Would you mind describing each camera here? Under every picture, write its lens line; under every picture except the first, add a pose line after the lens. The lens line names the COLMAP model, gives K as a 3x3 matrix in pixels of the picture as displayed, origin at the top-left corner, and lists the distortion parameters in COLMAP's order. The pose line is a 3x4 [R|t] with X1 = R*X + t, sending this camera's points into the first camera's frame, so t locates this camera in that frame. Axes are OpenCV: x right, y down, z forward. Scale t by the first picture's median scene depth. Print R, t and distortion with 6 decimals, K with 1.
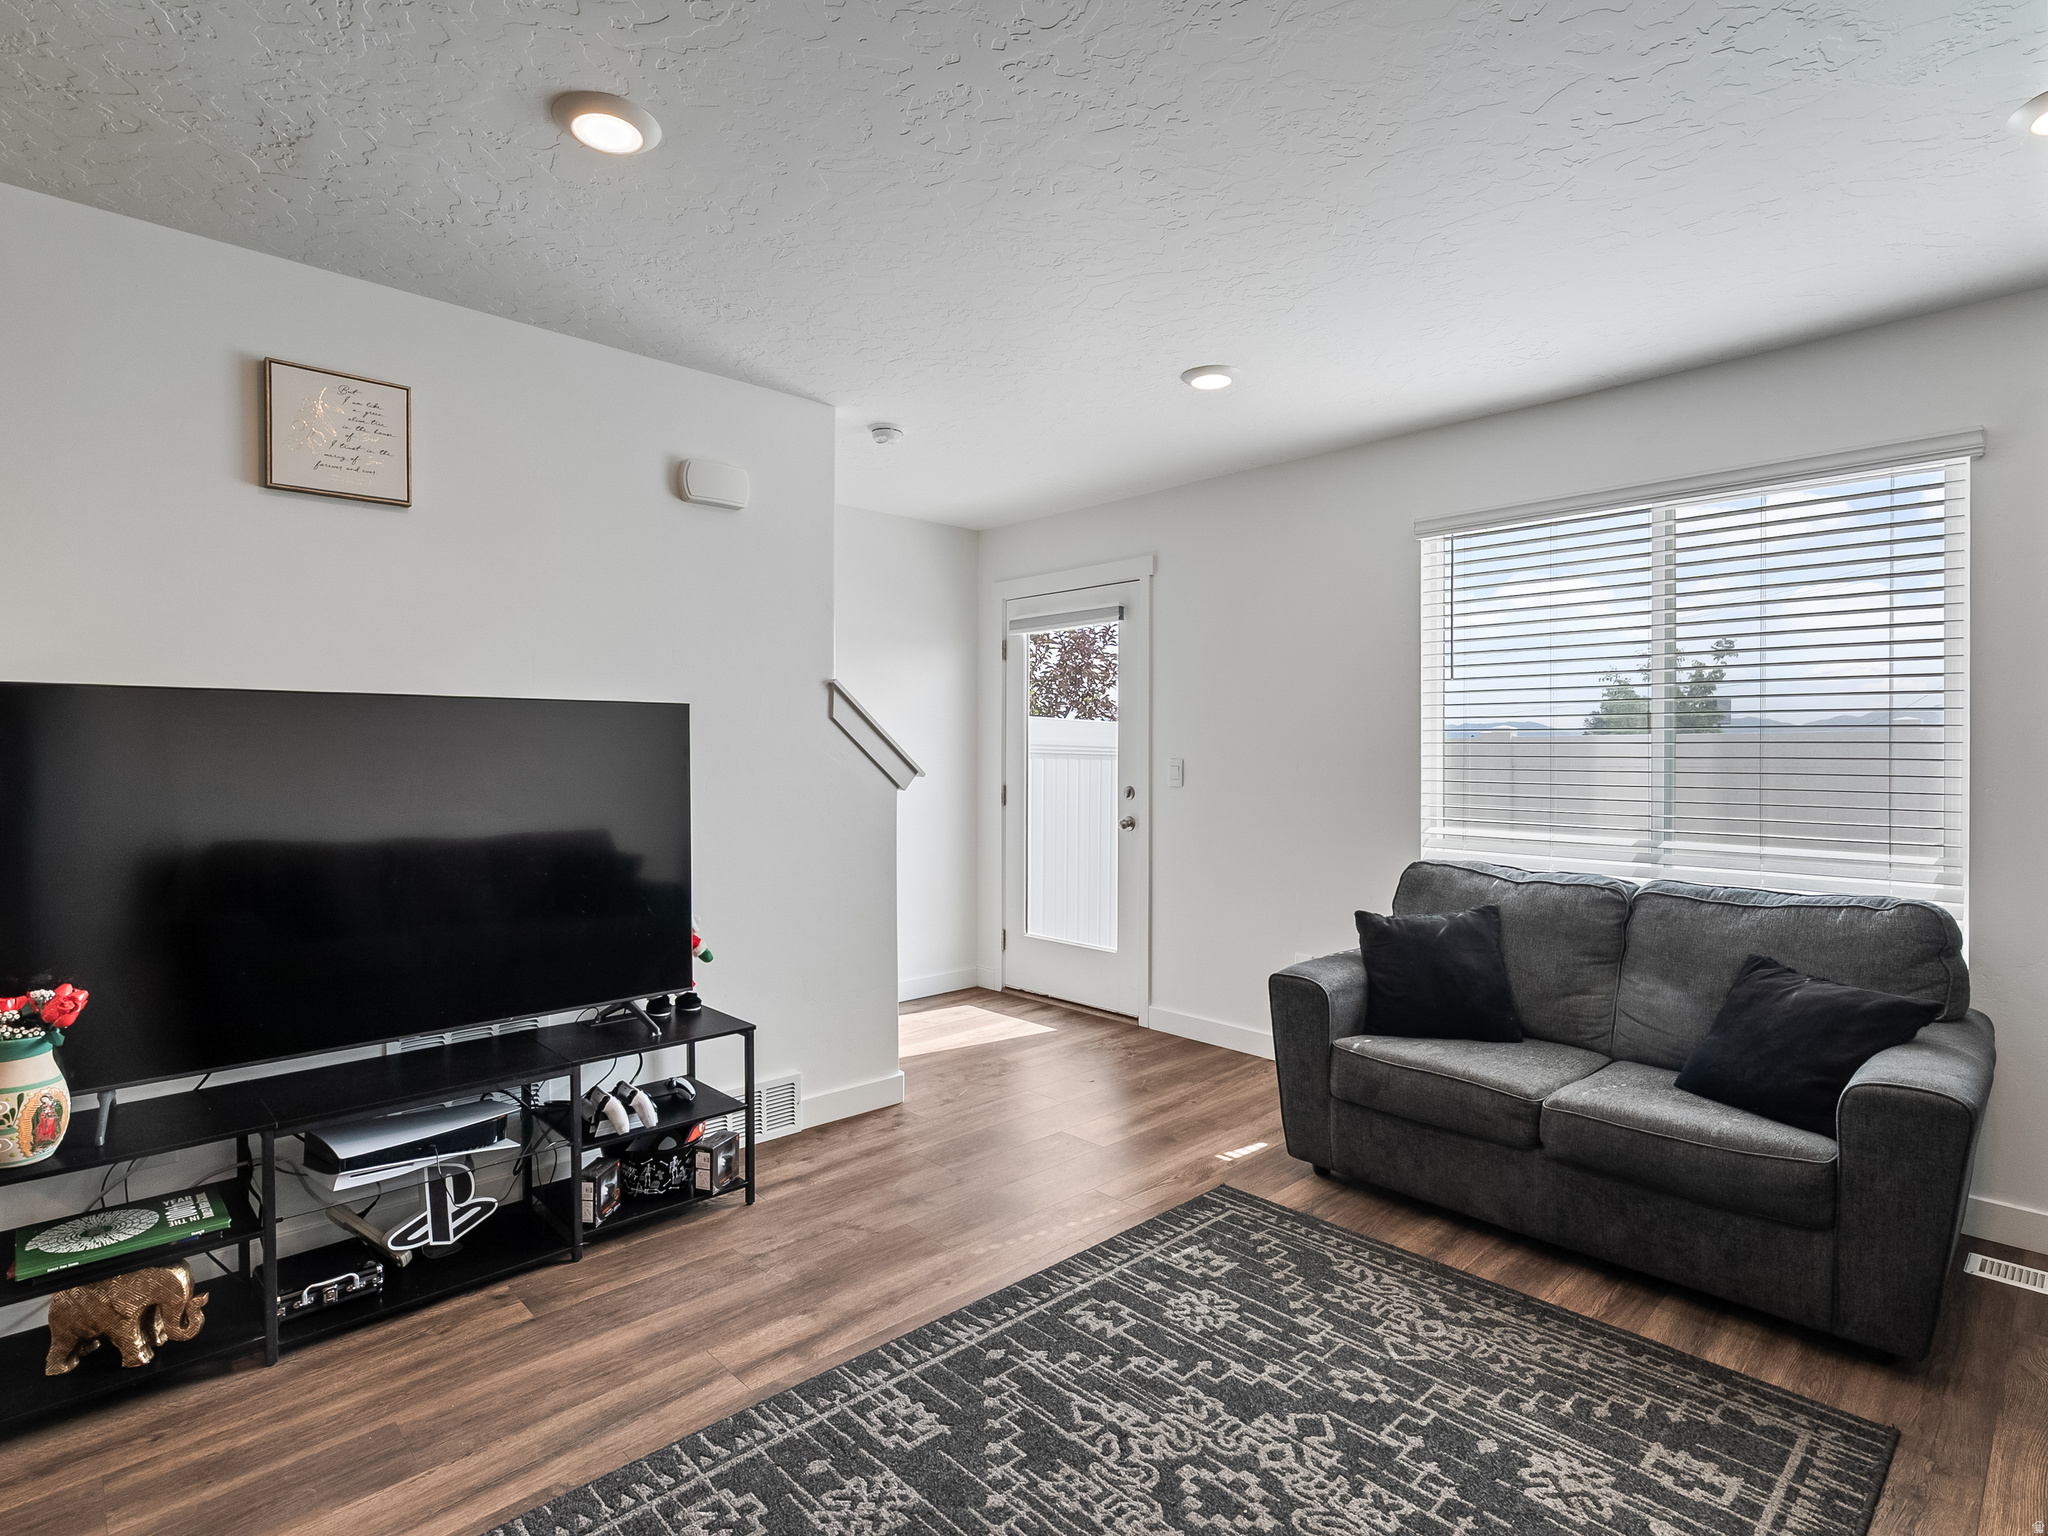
lens RADIAL K [[1045.2, 0, 1025.3], [0, 1045.2, 756.1], [0, 0, 1]] dist [-0.005367, 0.001127]
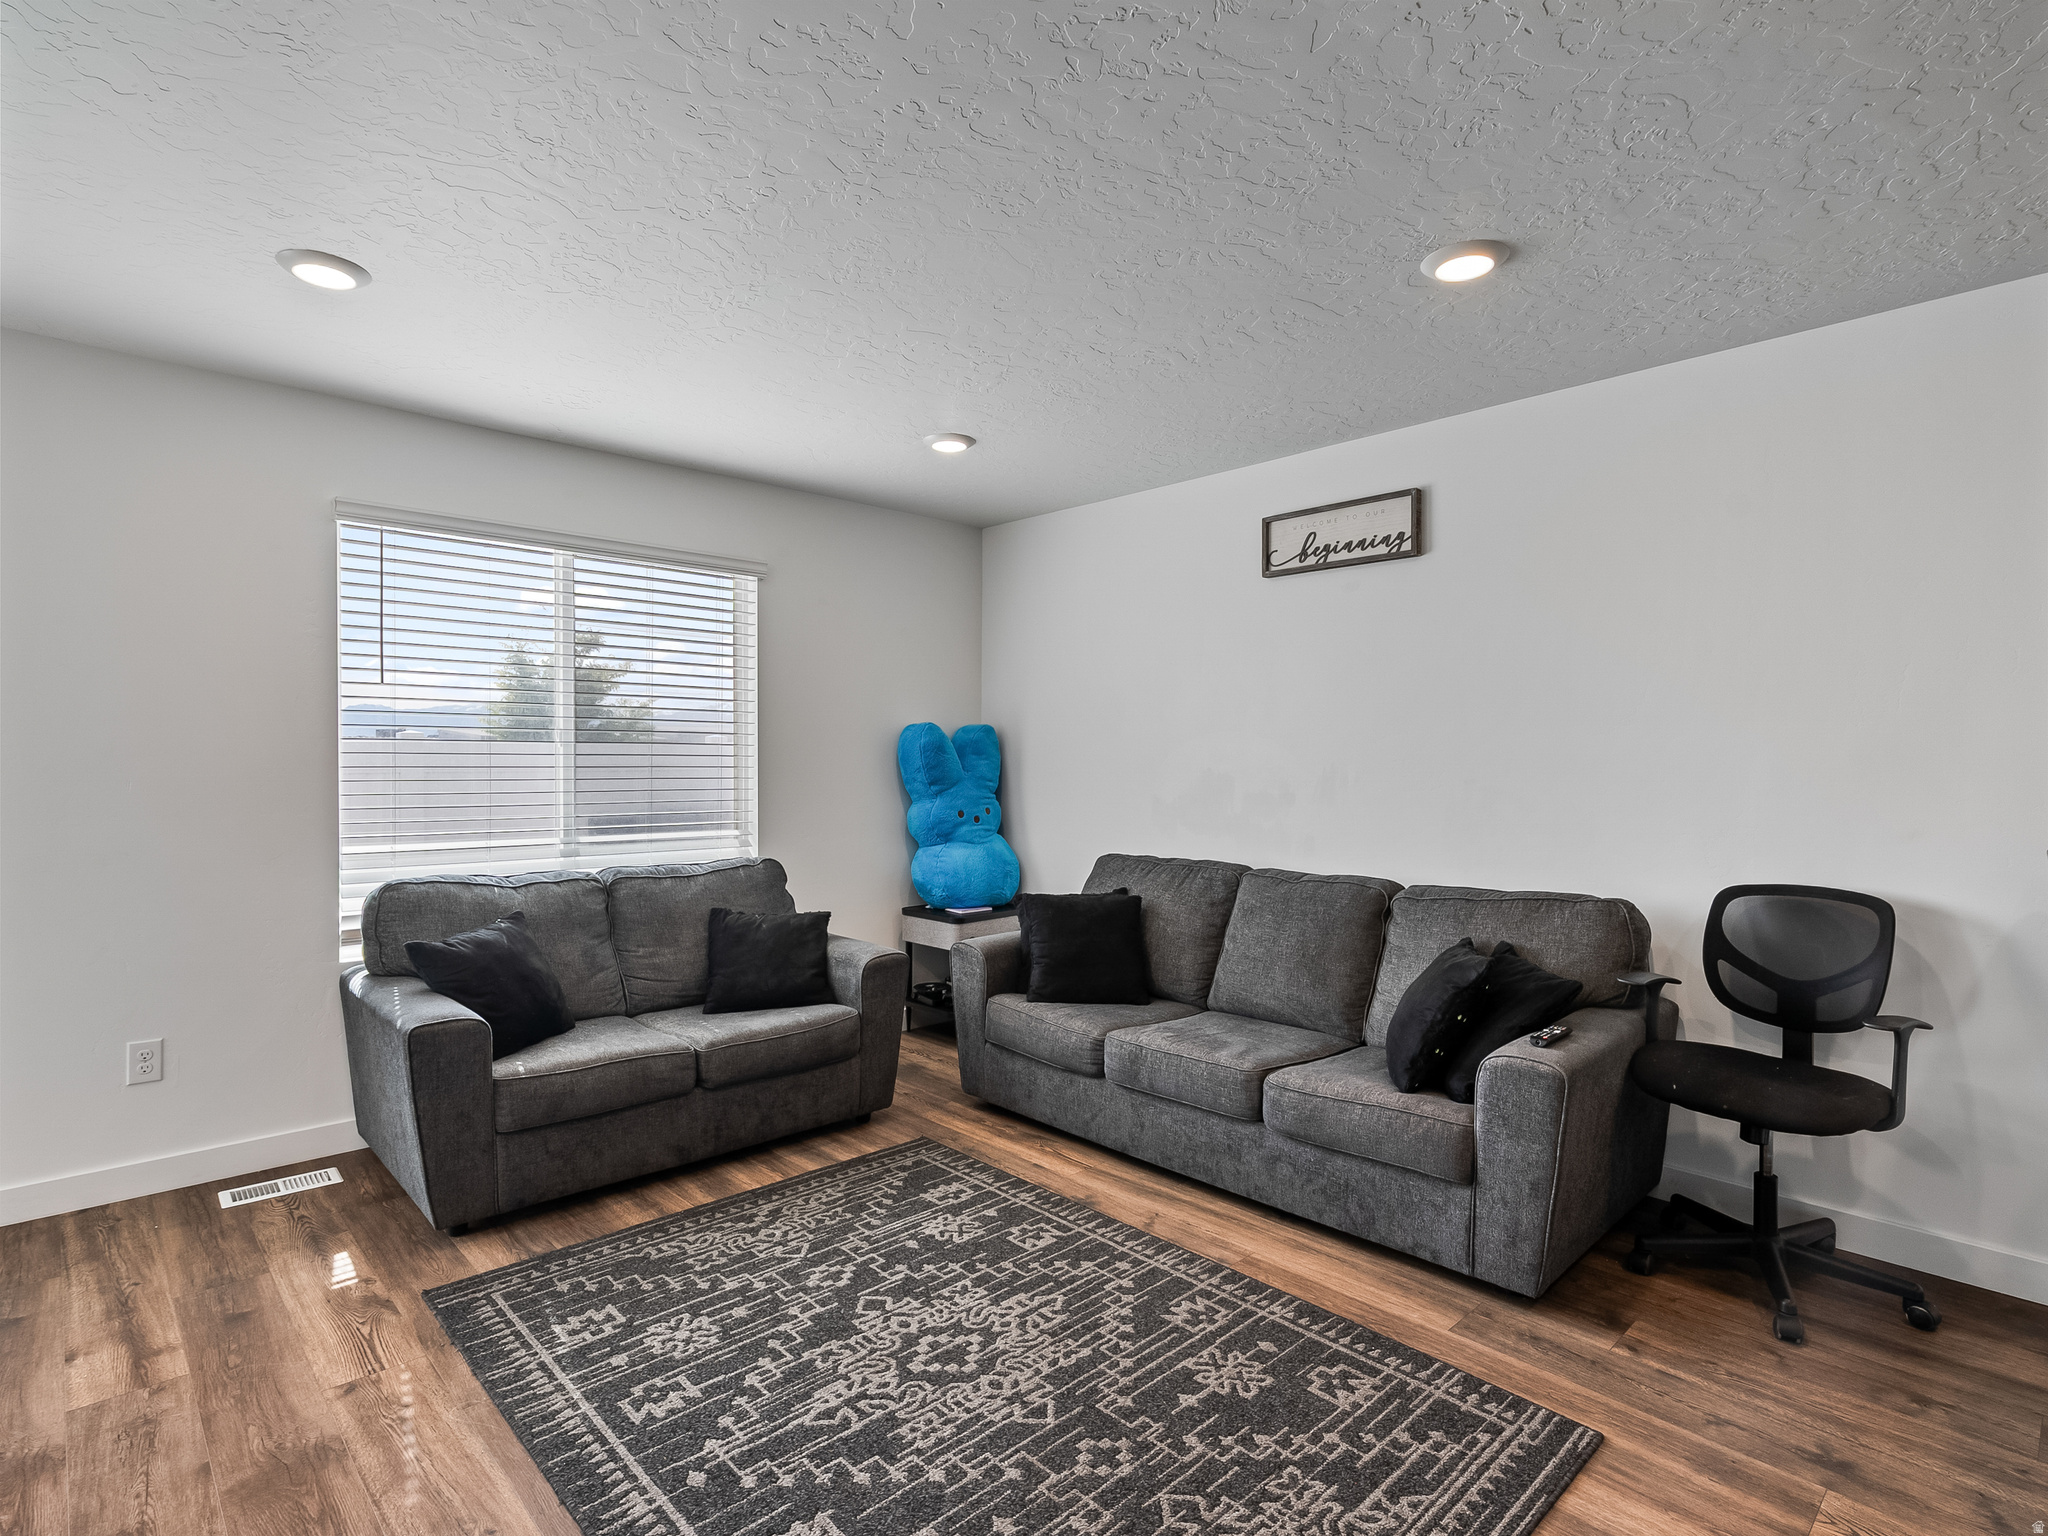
lens RADIAL K [[1038.4, 0, 1024.0], [0, 1038.4, 768.0], [0, 0, 1]] dist [-0.002742, 0.000739]
pose [[0.003727, -0.010277, 0.999940, -0.888380], [0.002649, 0.999944, 0.010268, -0.013412], [-0.999990, 0.002611, 0.003754, 0.747805]]
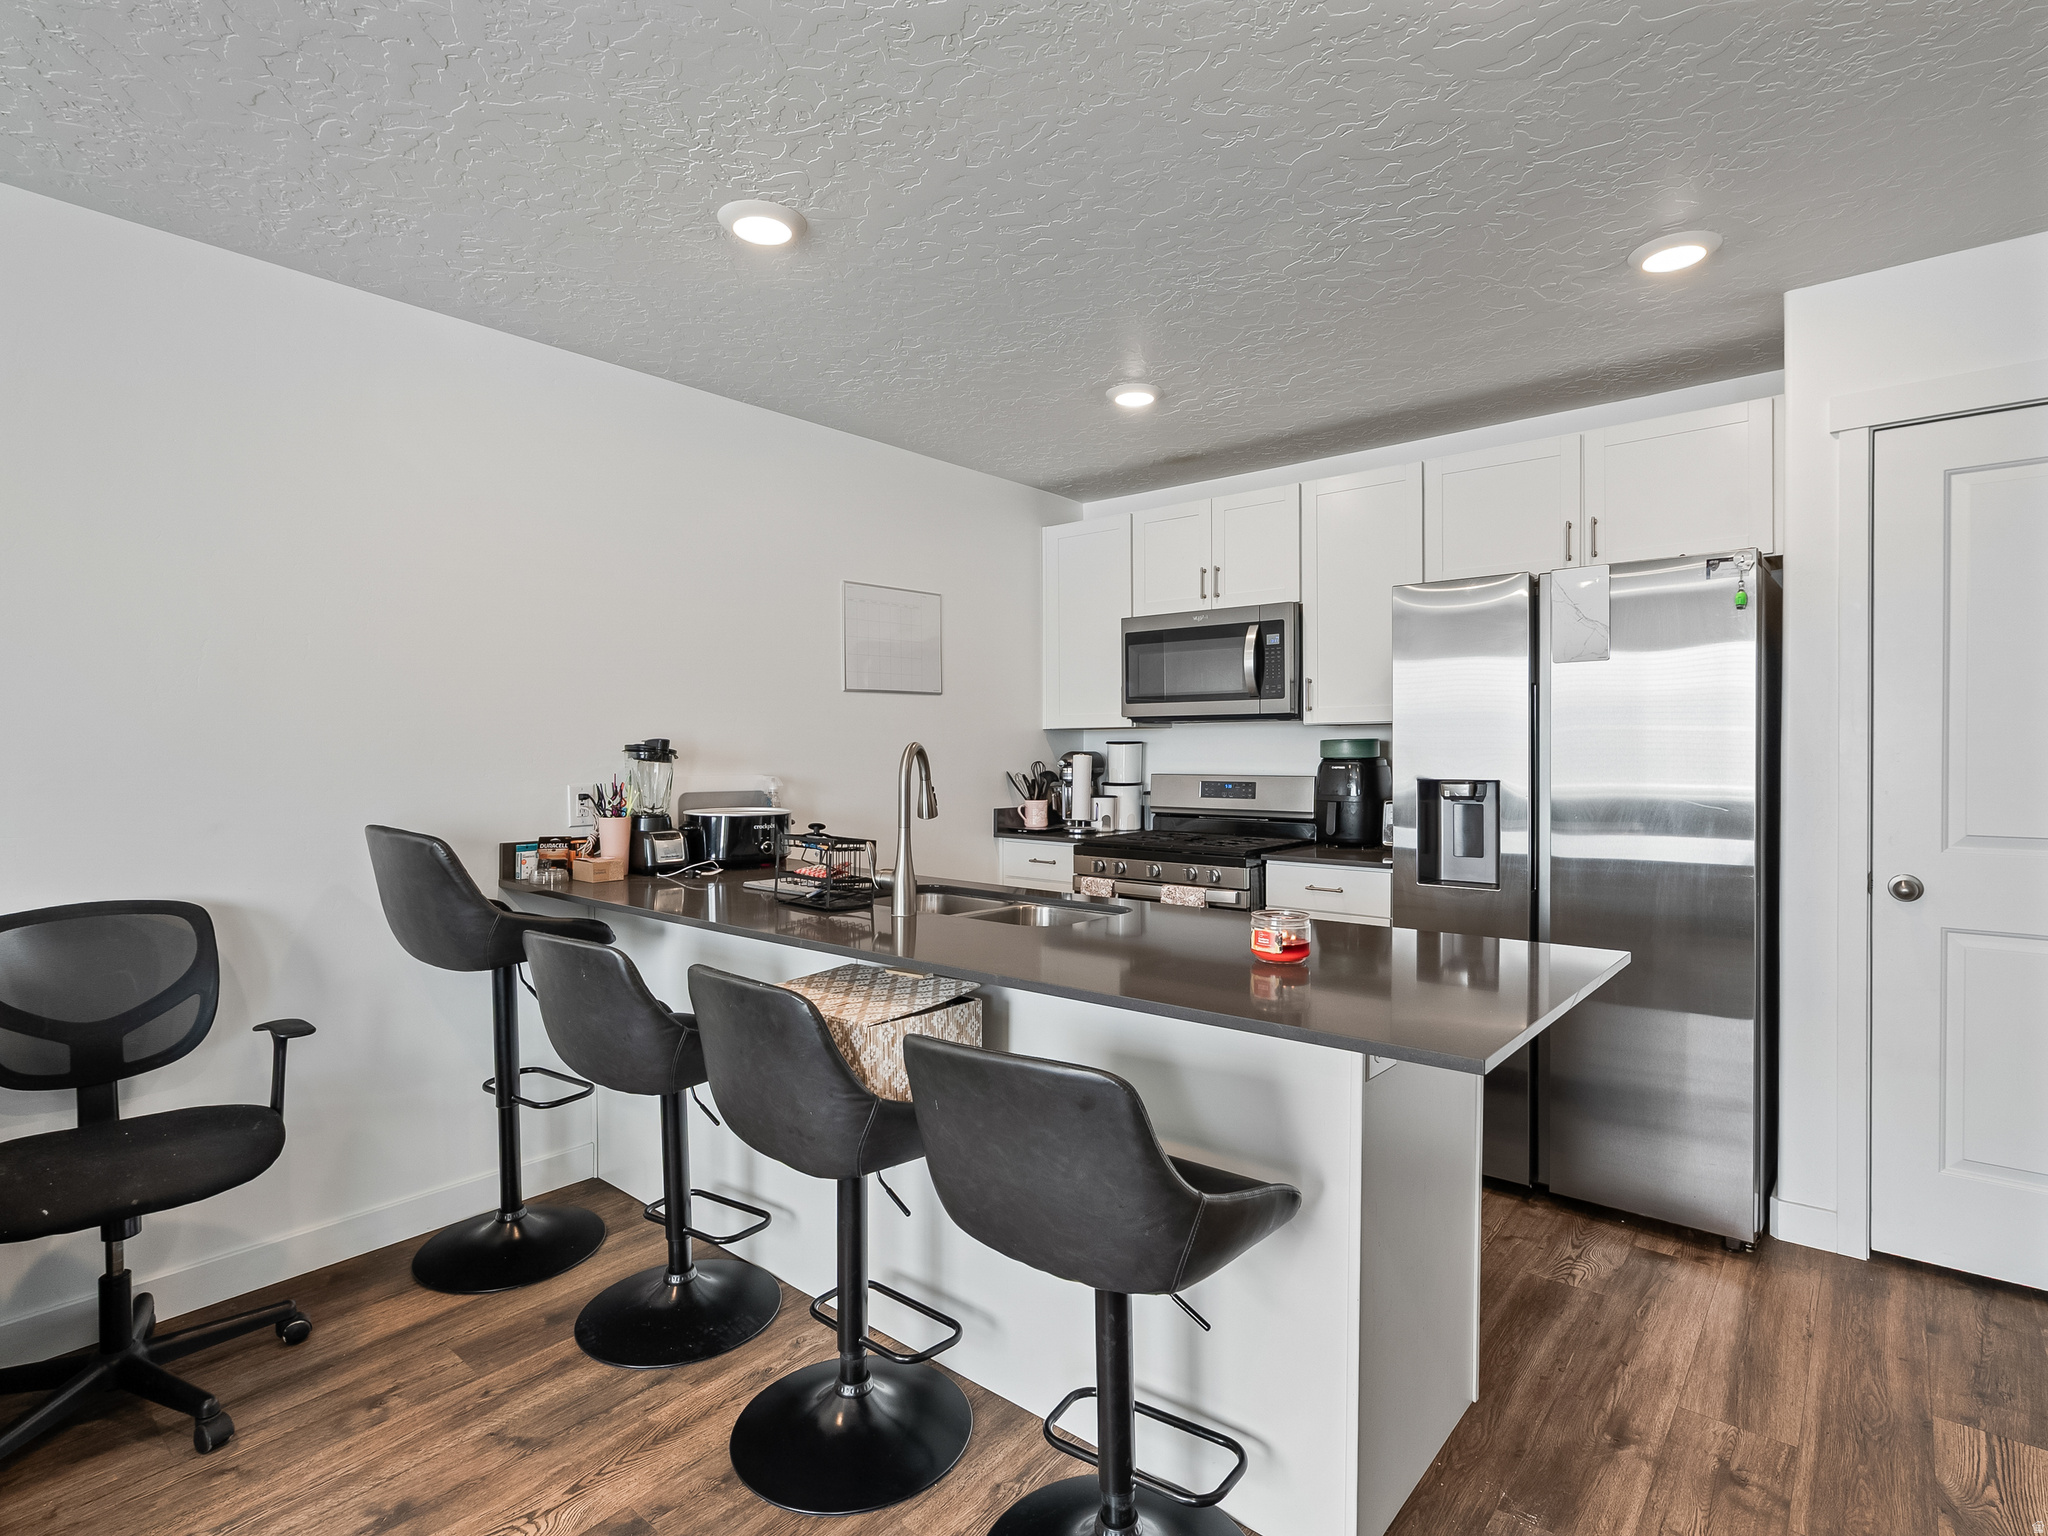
lens RADIAL K [[1045.2, 0, 1025.3], [0, 1045.2, 756.1], [0, 0, 1]] dist [-0.005367, 0.001127]
pose [[-0.994582, 0.003632, -0.103896, -0.408628], [0.002149, 0.999894, 0.014378, -0.012390], [0.103937, 0.014076, -0.994484, 0.916697]]
